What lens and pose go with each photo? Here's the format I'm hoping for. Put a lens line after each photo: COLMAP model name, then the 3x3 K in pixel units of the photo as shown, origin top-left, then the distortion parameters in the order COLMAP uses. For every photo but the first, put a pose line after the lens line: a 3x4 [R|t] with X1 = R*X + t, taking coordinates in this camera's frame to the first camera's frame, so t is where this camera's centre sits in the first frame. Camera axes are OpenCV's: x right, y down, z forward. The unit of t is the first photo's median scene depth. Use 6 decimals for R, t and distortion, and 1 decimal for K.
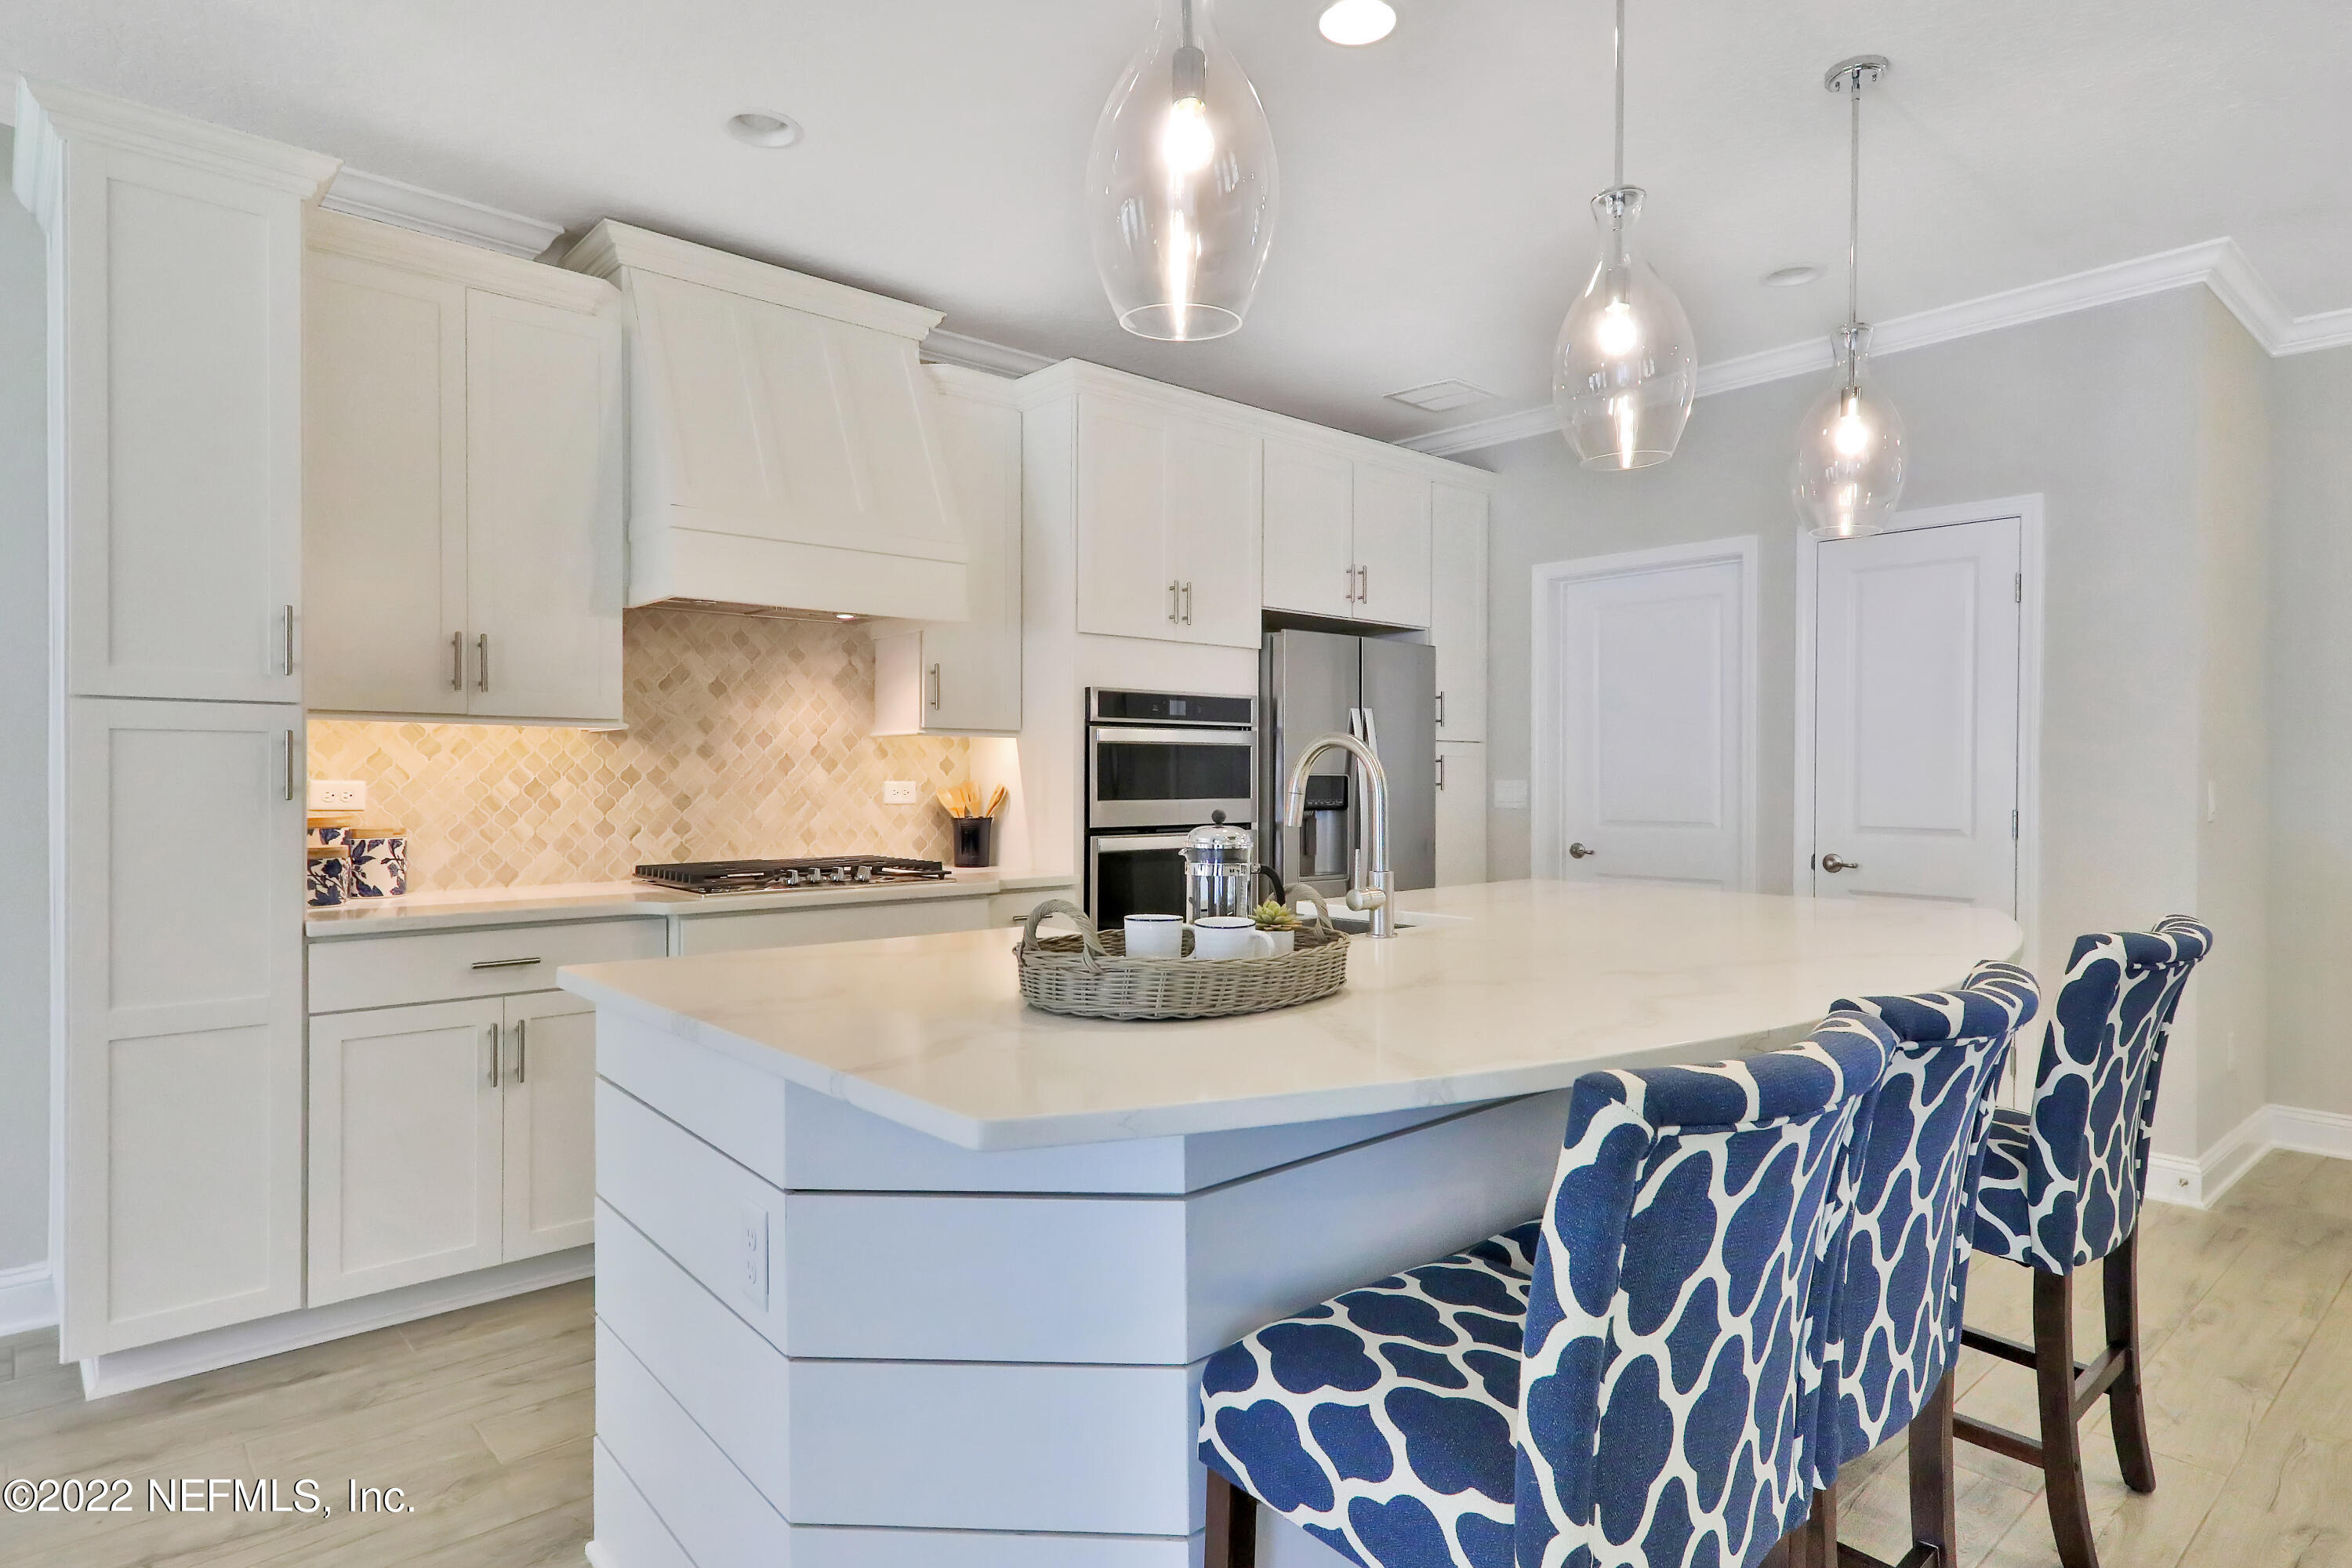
lens RADIAL K [[1284.6, 0, 1137.8], [0, 1284.6, 773.9], [0, 0, 1]] dist [-0.005704, 0.001997]
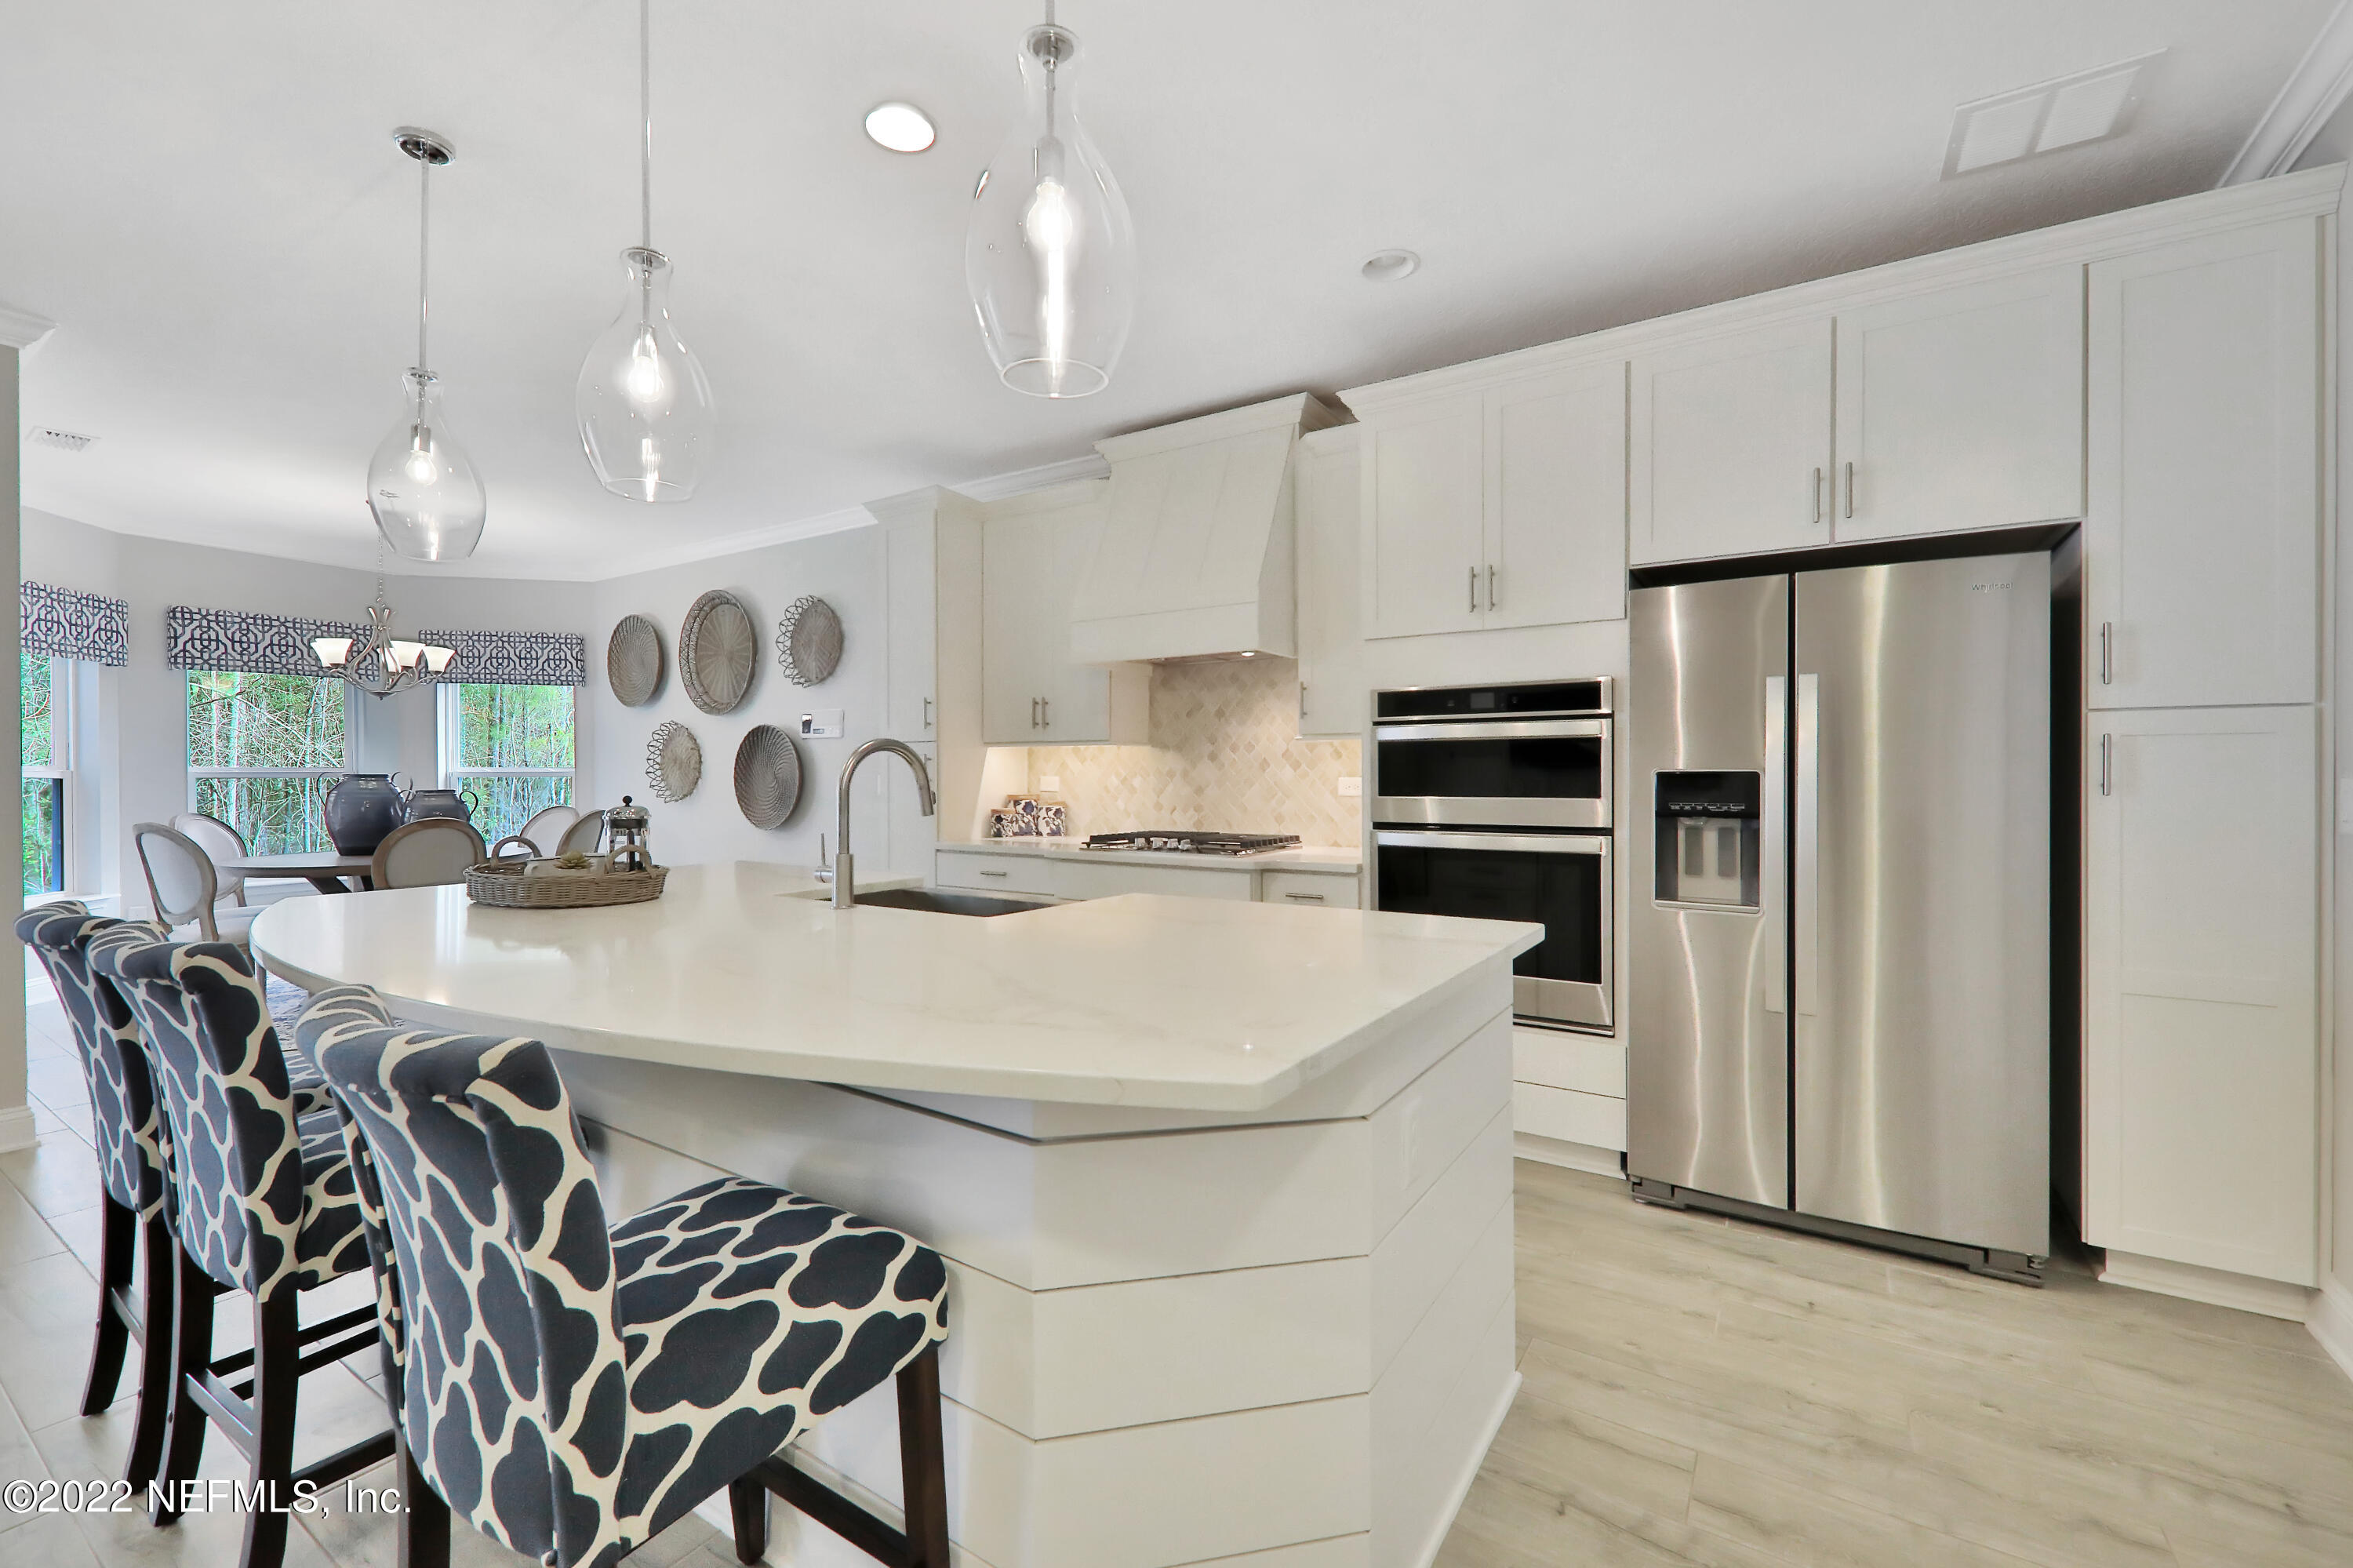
lens RADIAL K [[954.0, 0, 1227.0], [0, 954.0, 774.7], [0, 0, 1]] dist [0.004130, -0.000318]
pose [[0.317413, -0.000581, -0.948287, 0.711829], [0.003746, 0.999993, 0.000641, 0.002046], [0.948280, -0.003755, 0.317413, 0.671899]]
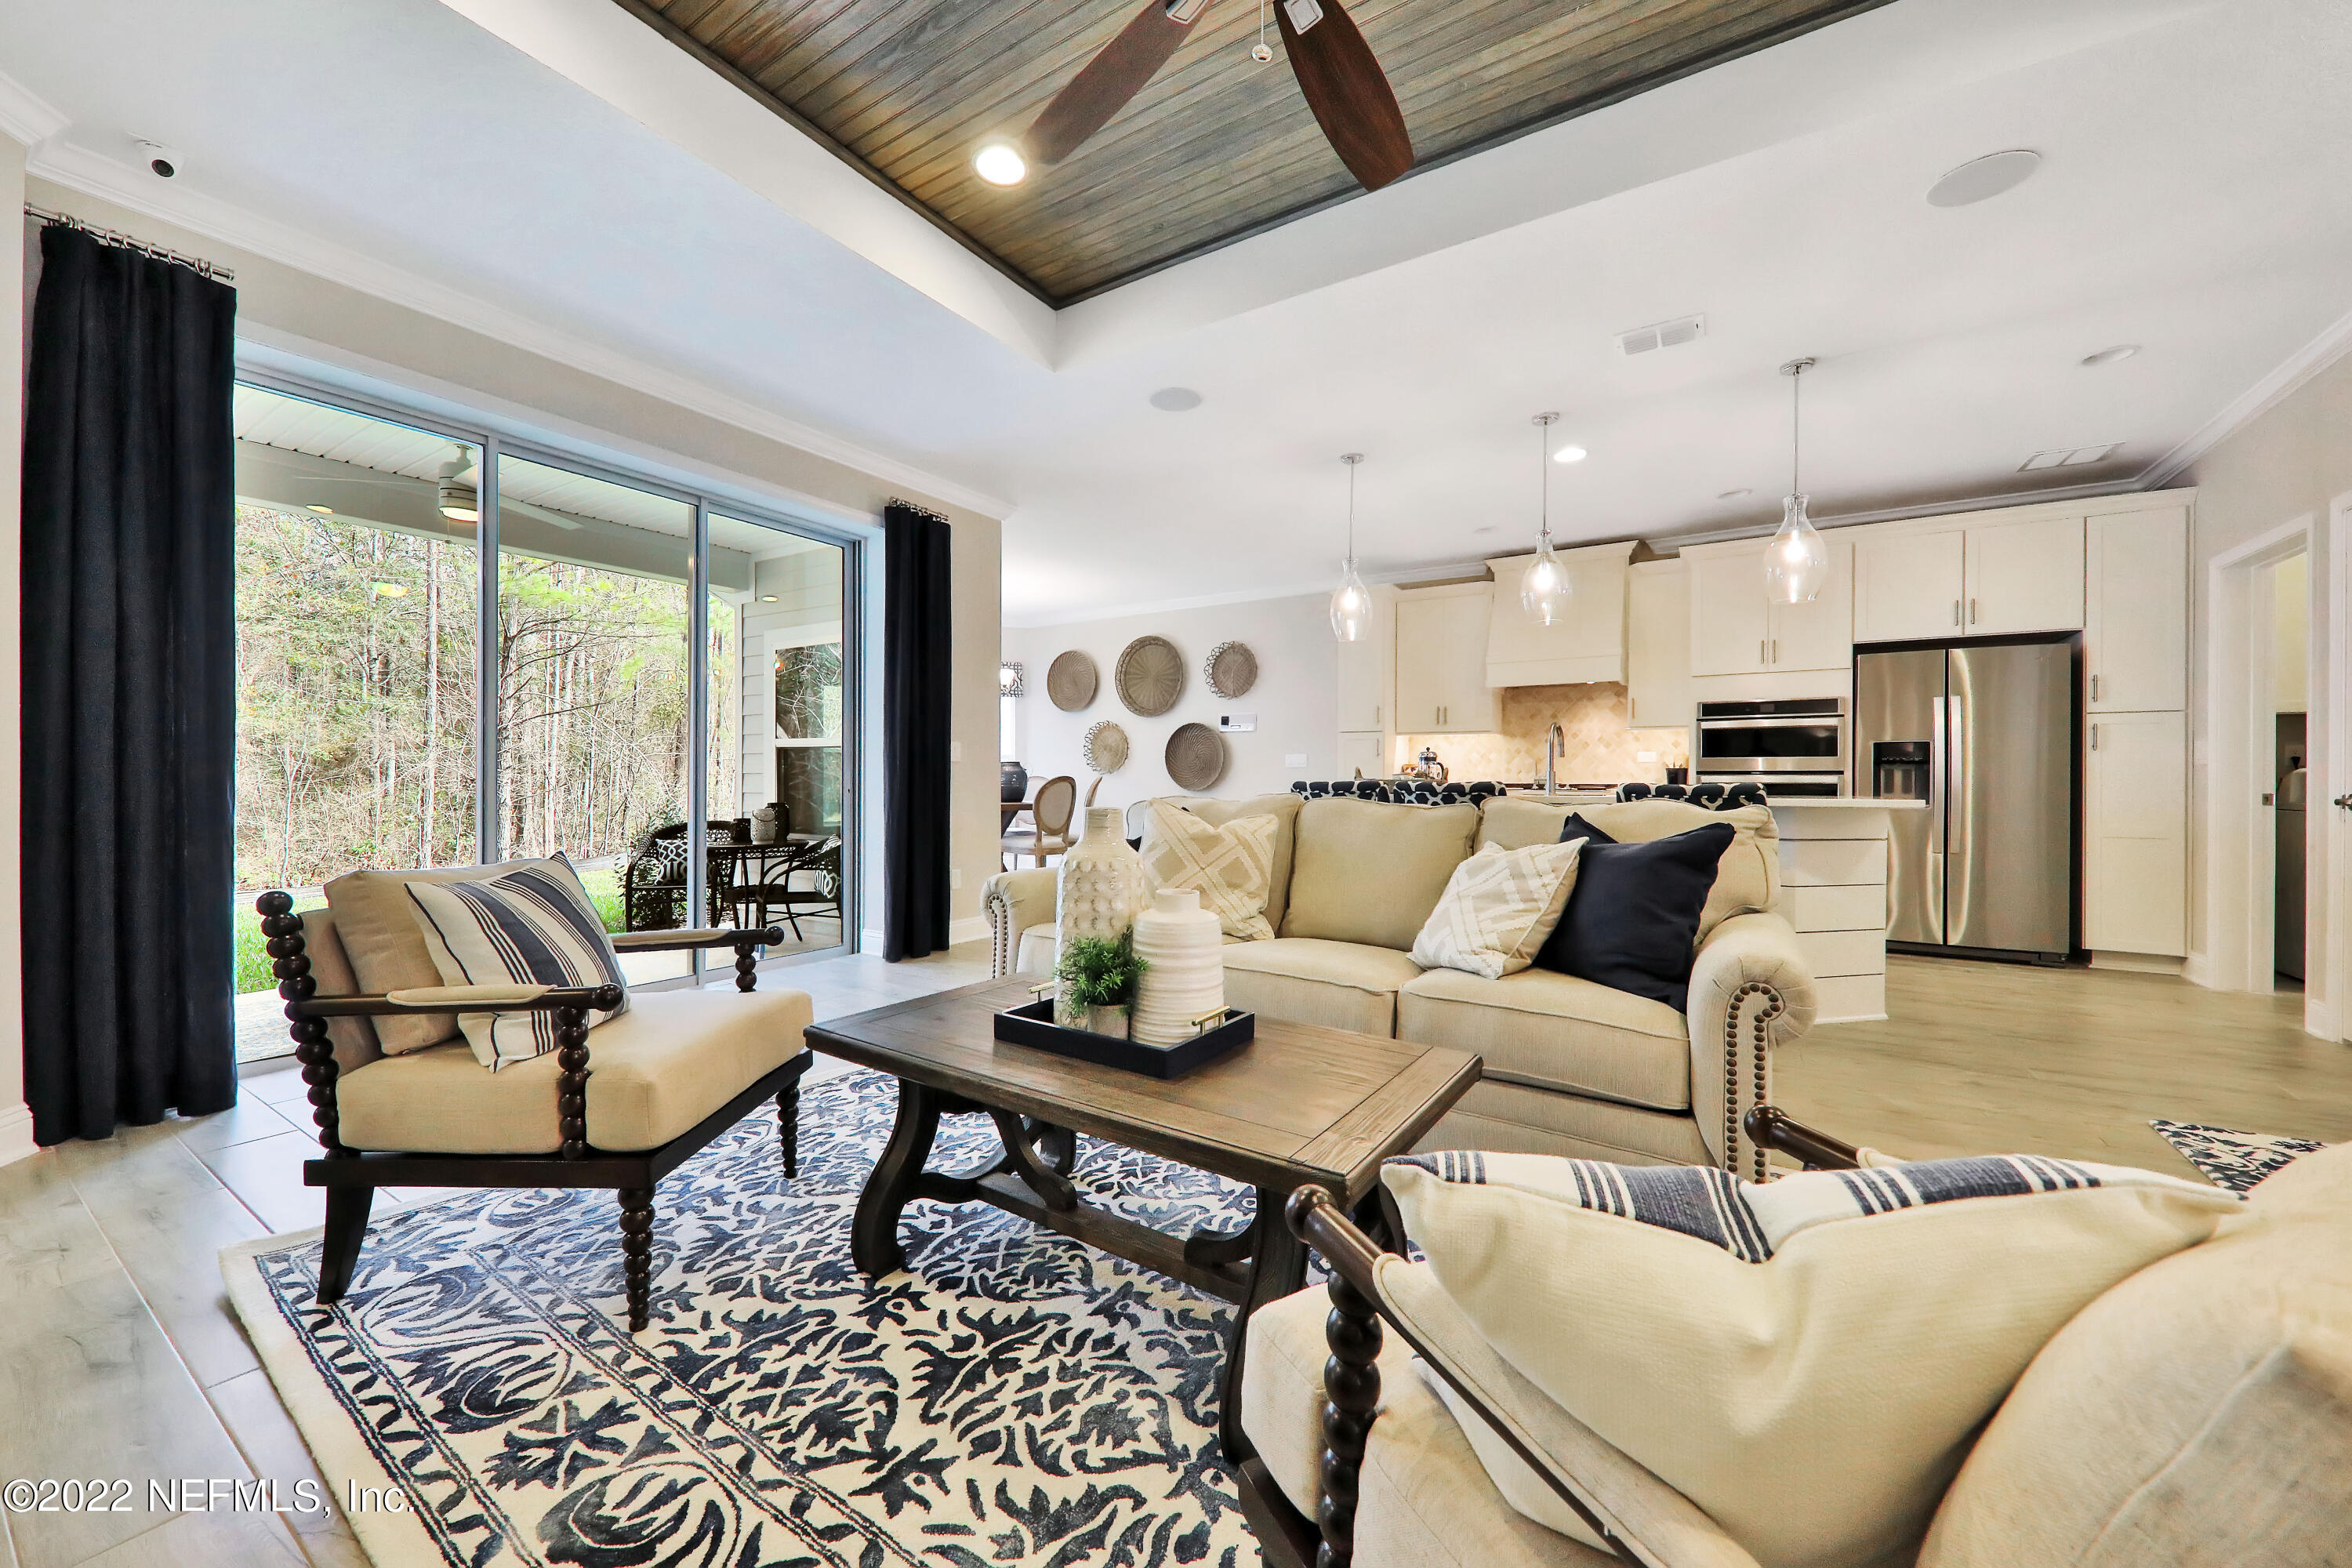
lens RADIAL K [[876.6, 0, 1185.4], [0, 876.6, 779.7], [0, 0, 1]] dist [-0.002626, -0.001524]
pose [[0.301068, -0.000636, -0.953602, 1.104752], [-0.003968, 0.999990, -0.001920, 0.064995], [0.953594, 0.004362, 0.301063, -0.206182]]
